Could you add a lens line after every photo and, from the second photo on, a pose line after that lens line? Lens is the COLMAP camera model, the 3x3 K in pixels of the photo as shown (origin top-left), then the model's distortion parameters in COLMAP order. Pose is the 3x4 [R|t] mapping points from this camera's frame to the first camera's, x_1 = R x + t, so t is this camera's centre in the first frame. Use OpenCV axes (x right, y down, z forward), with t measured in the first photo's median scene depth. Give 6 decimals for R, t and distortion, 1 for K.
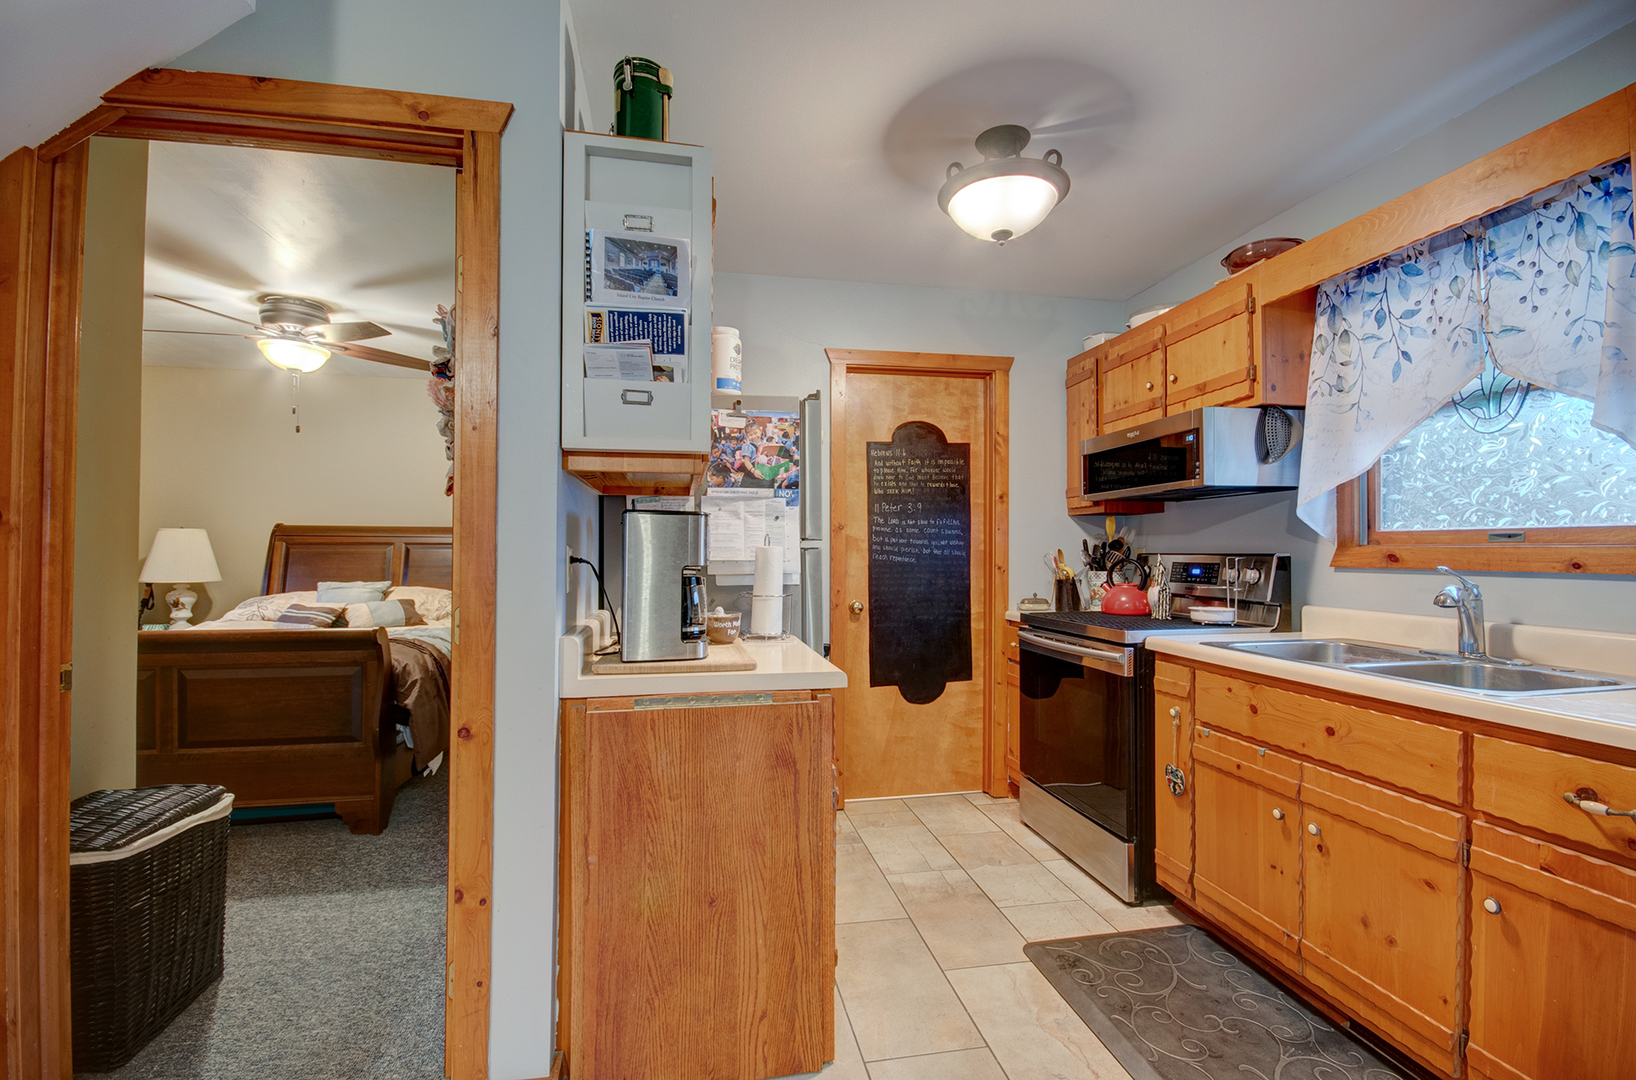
lens RADIAL K [[713.6, 0, 817.8], [0, 713.6, 544.8], [0, 0, 1]] dist [0.005190, -0.008160]
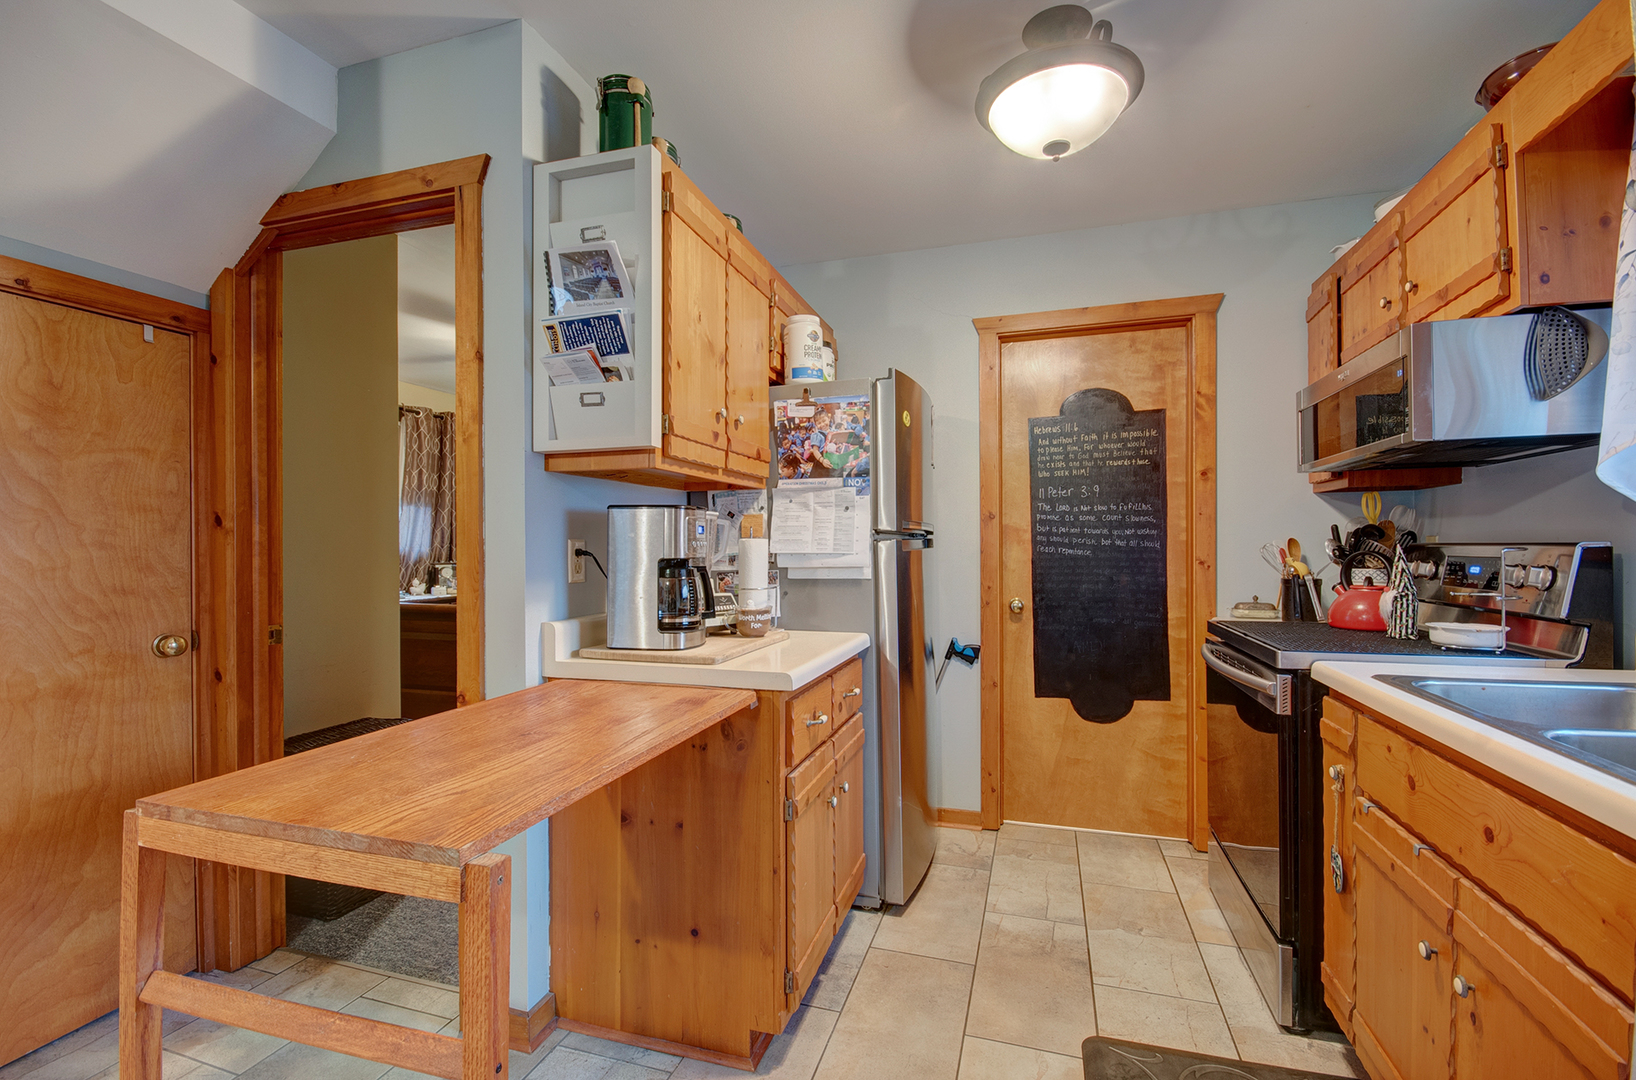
lens RADIAL K [[713.6, 0, 810.9], [0, 713.6, 543.7], [0, 0, 1]] dist [0.005190, -0.008160]
pose [[0.884463, -0.005764, -0.466575, 0.350175], [0.009867, 0.999931, 0.006351, 0.002819], [0.466506, -0.010221, 0.884459, 0.141102]]
